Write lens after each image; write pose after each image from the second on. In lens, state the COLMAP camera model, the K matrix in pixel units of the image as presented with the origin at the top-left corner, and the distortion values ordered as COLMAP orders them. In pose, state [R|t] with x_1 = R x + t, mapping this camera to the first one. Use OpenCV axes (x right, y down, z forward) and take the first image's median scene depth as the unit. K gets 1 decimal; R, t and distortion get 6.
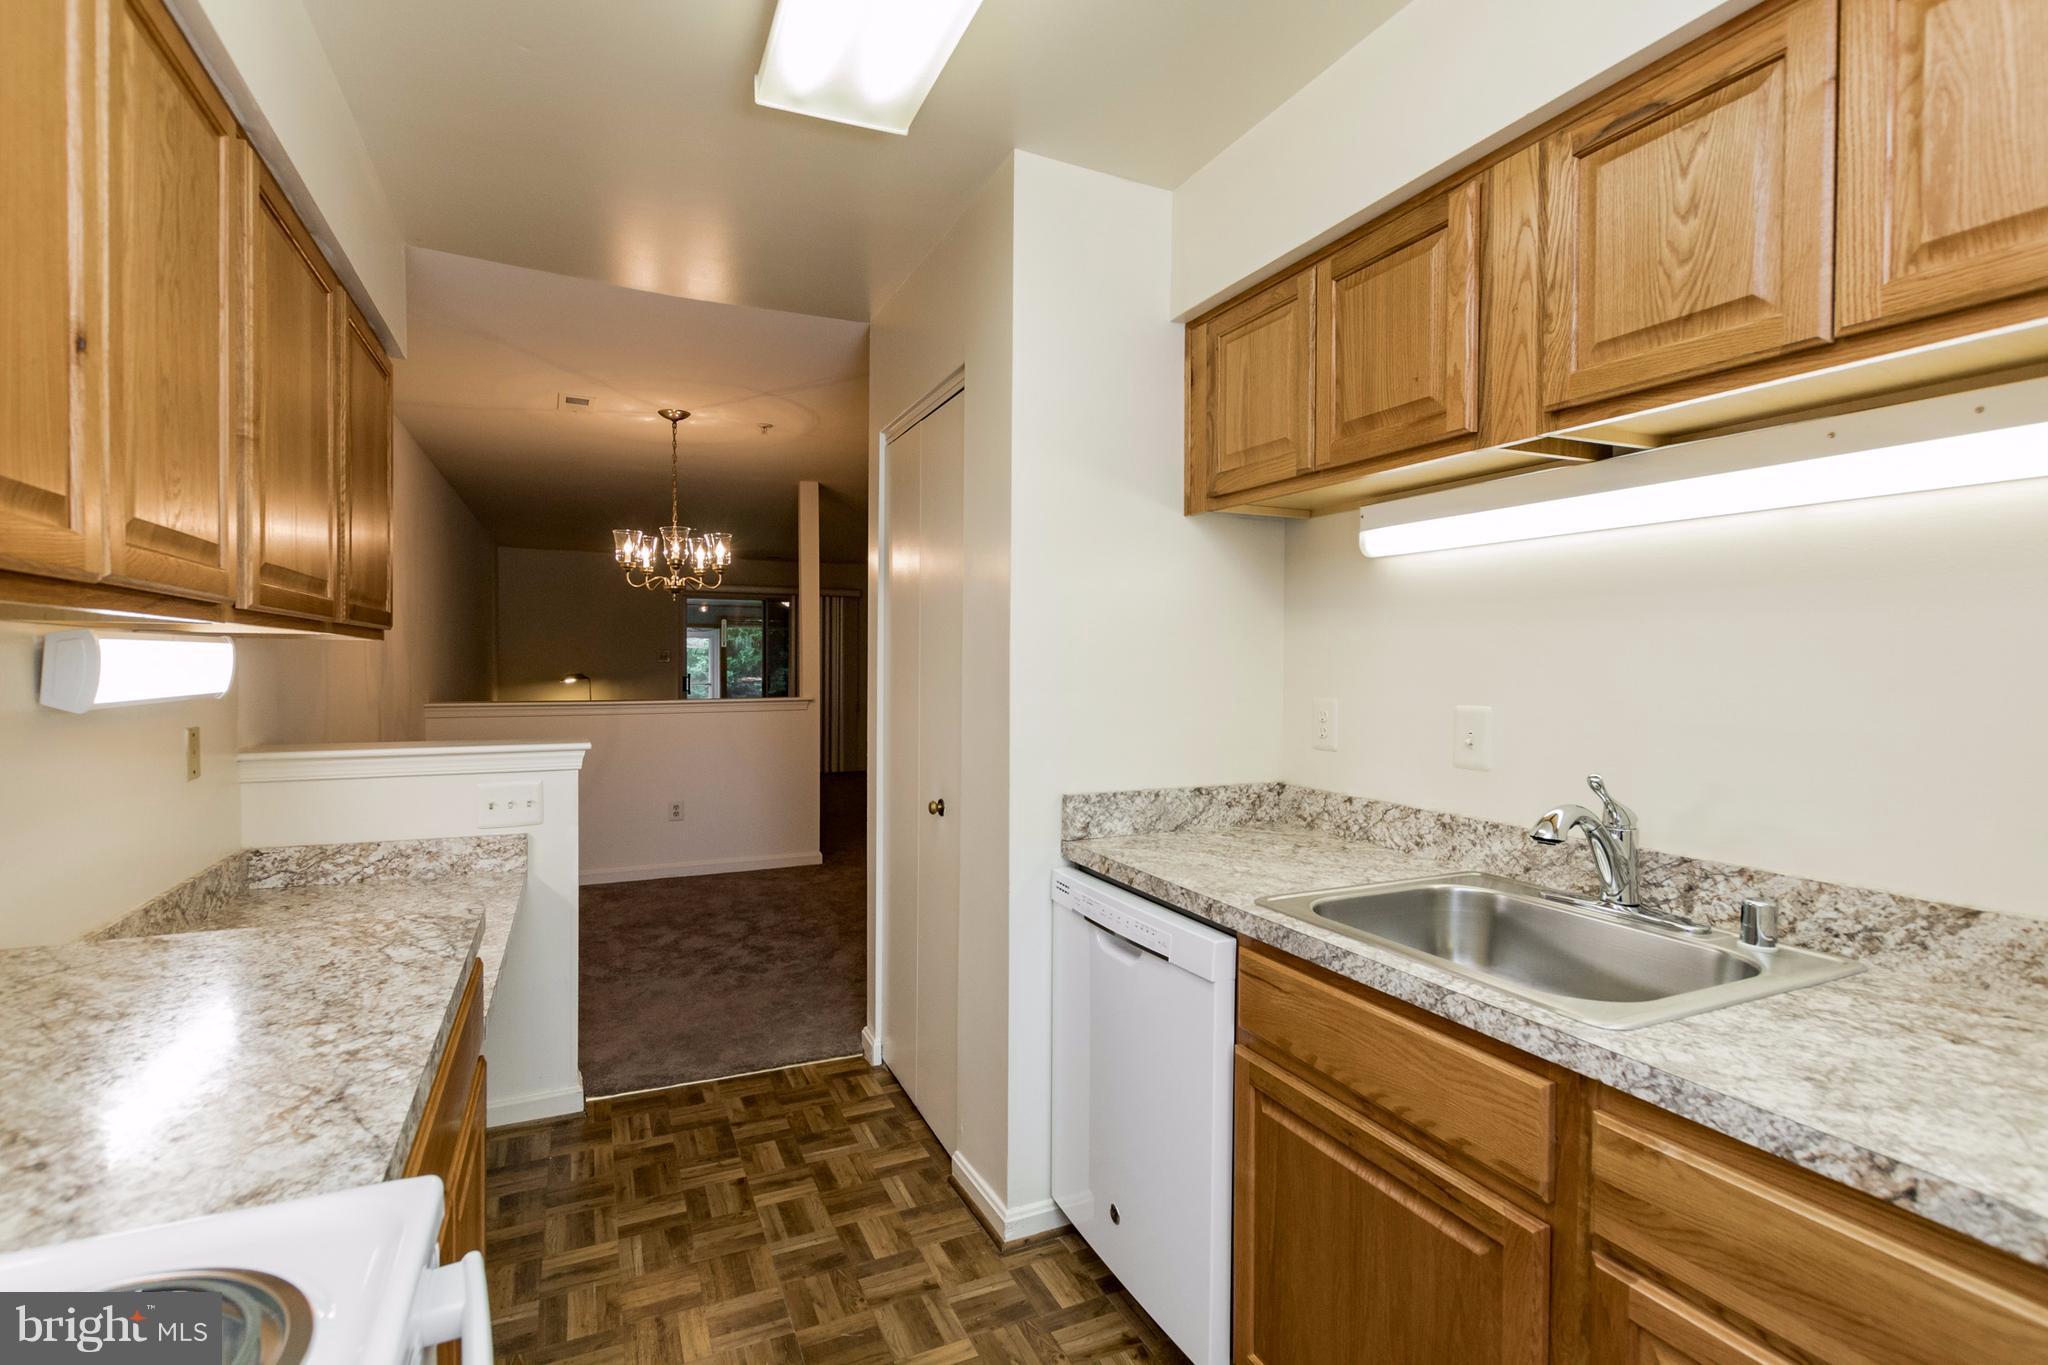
lens RADIAL K [[1000.6, 0, 1054.9], [0, 1000.6, 688.5], [0, 0, 1]] dist [-0.000848, -0.001227]
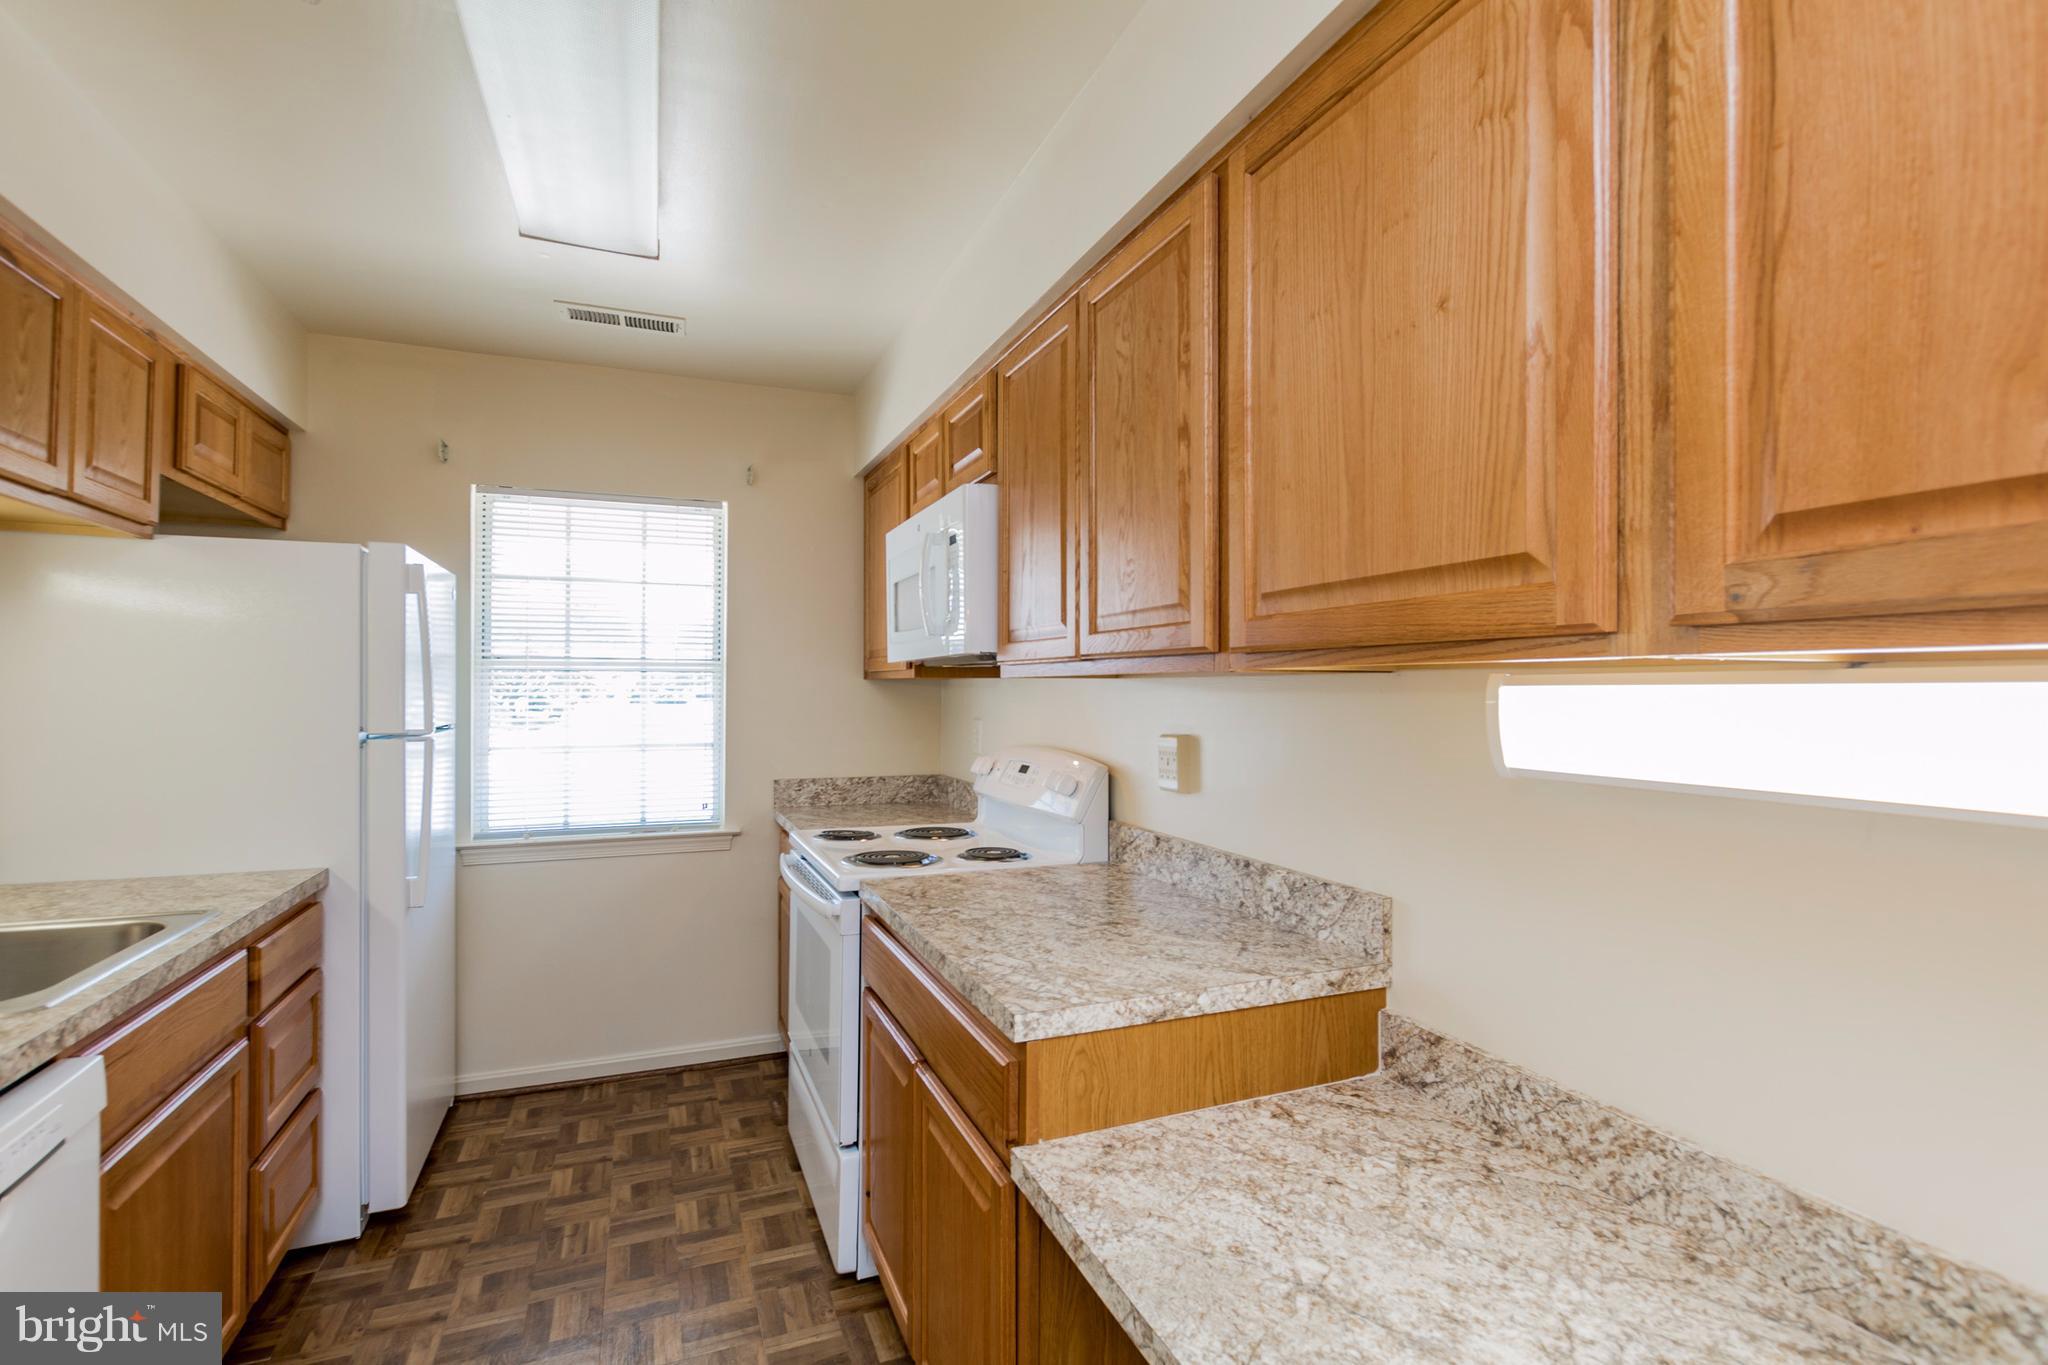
lens RADIAL K [[959.0, 0, 1055.1], [0, 959.0, 687.6], [0, 0, 1]] dist [0.002842, -0.000692]
pose [[-0.999292, -0.011048, 0.035957, -0.759706], [-0.010254, 0.999701, 0.022200, -0.074528], [-0.036192, 0.021816, -0.999107, 2.135216]]
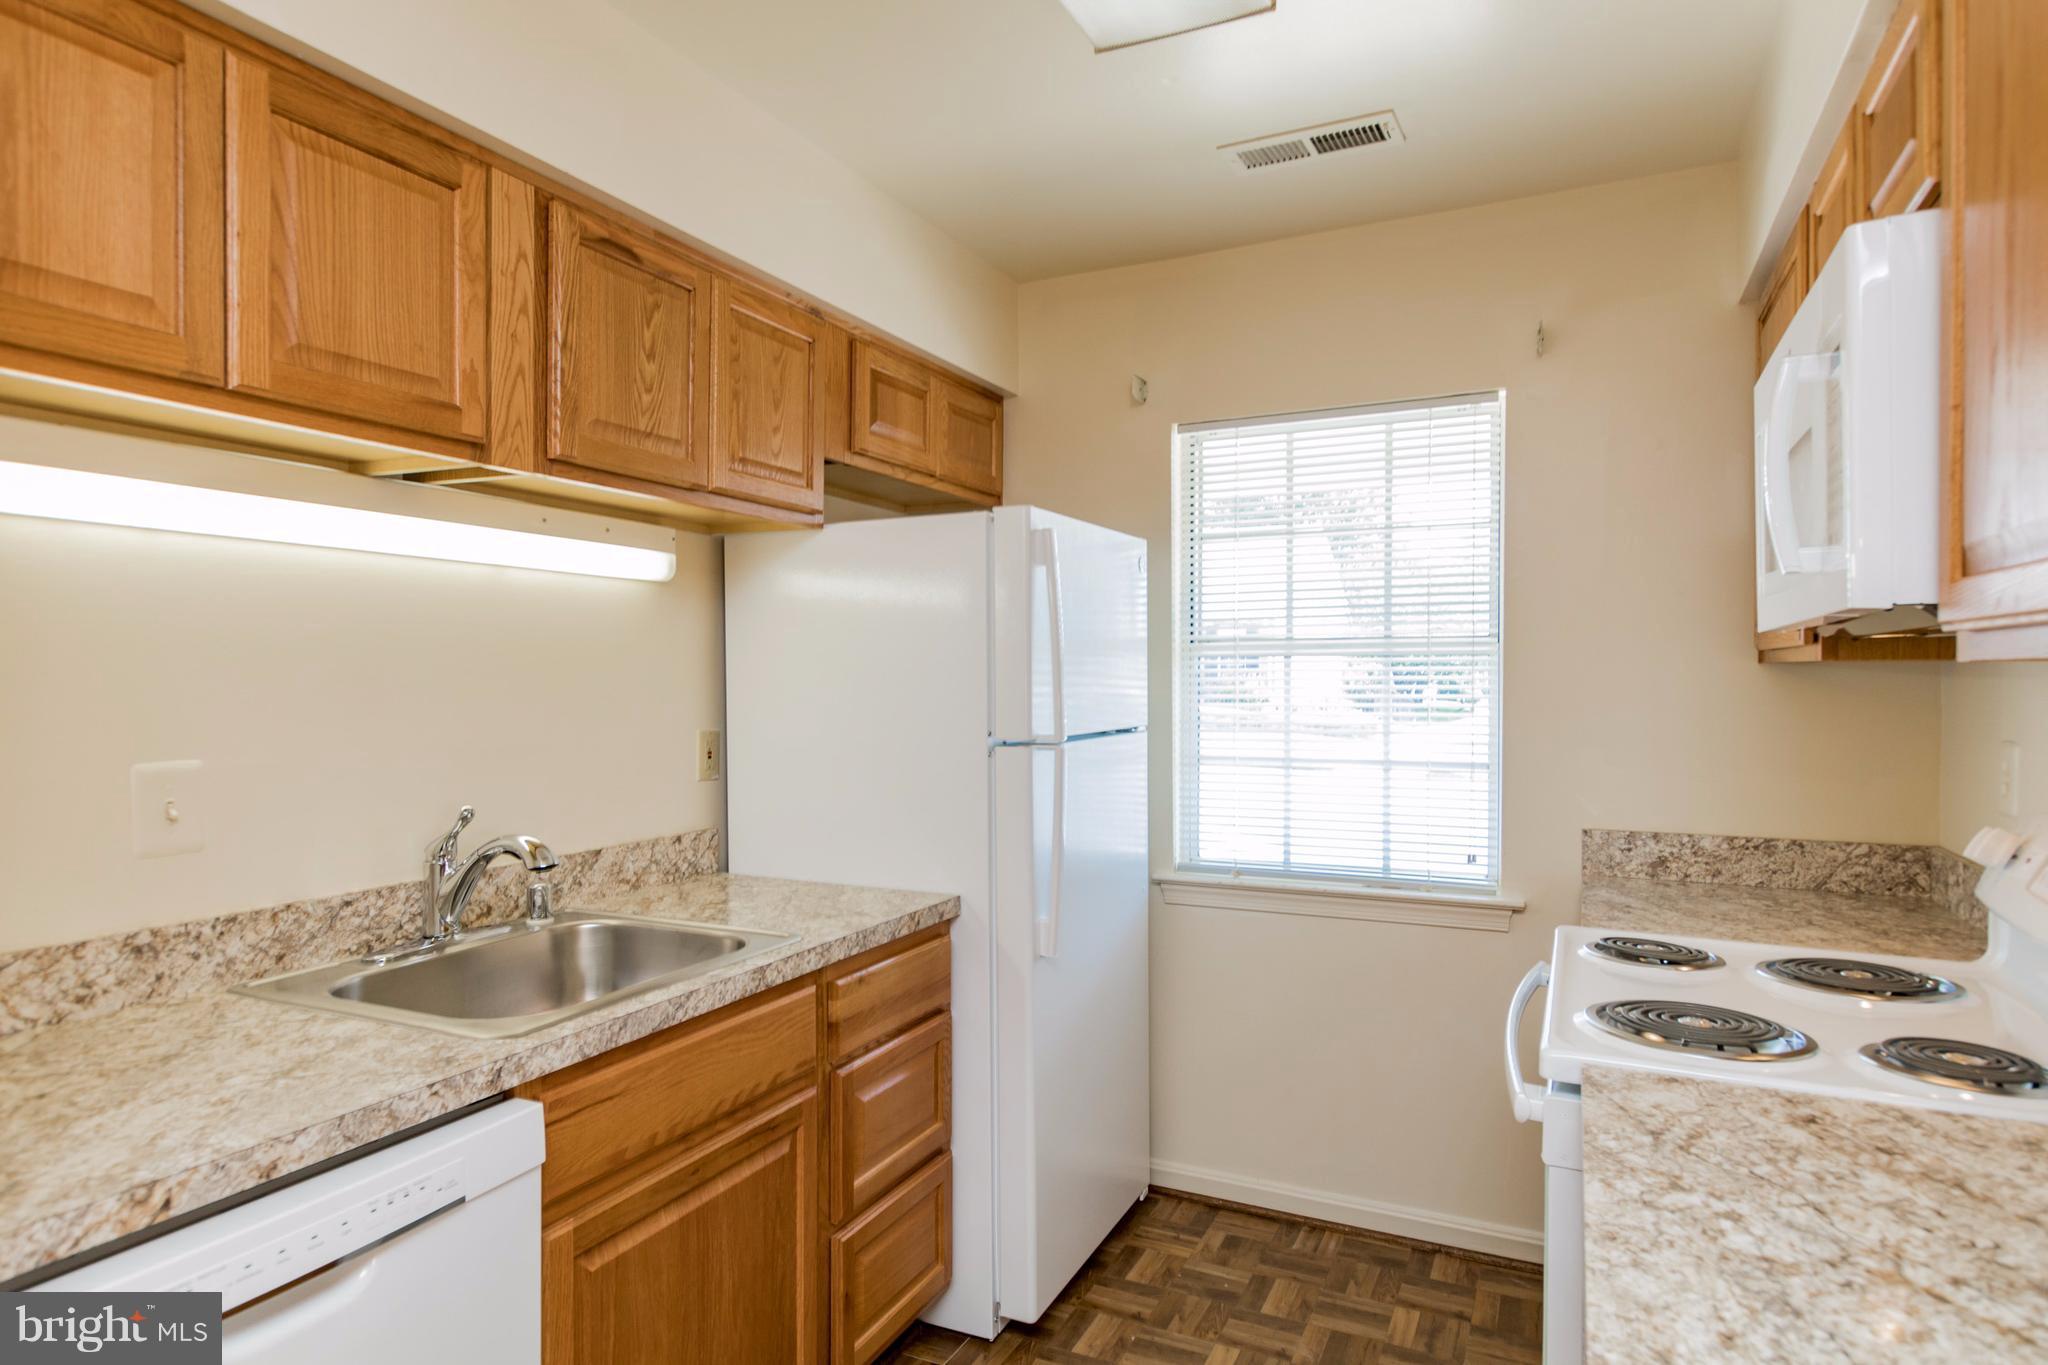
lens RADIAL K [[1201.3, 0, 986.5], [0, 1201.3, 688.6], [0, 0, 1]] dist [0.016516, -0.002777]
pose [[-0.621322, -0.015498, 0.783402, -0.862402], [0.017225, 0.999293, 0.033431, -0.076346], [-0.783366, 0.034265, -0.620615, 1.578960]]
